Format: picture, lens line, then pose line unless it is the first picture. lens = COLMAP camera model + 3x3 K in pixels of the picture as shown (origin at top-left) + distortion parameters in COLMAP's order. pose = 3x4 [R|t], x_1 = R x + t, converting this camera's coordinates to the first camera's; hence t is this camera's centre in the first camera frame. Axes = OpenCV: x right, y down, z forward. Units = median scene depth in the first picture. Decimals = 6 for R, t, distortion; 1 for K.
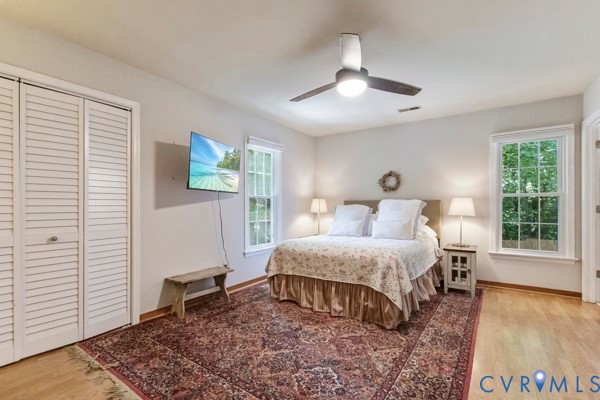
lens RADIAL K [[275.7, 0, 299.2], [0, 275.7, 203.6], [0, 0, 1]] dist [-0.001160, 0.000298]
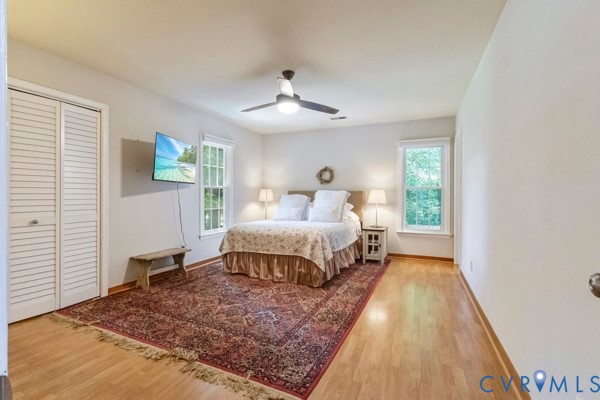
lens RADIAL K [[275.7, 0, 297.8], [0, 275.7, 199.0], [0, 0, 1]] dist [-0.001160, 0.000298]
pose [[0.984931, 0.003087, 0.172918, 0.004612], [-0.006480, 0.999797, 0.019057, 0.000720], [-0.172824, -0.019890, 0.984752, -0.257499]]
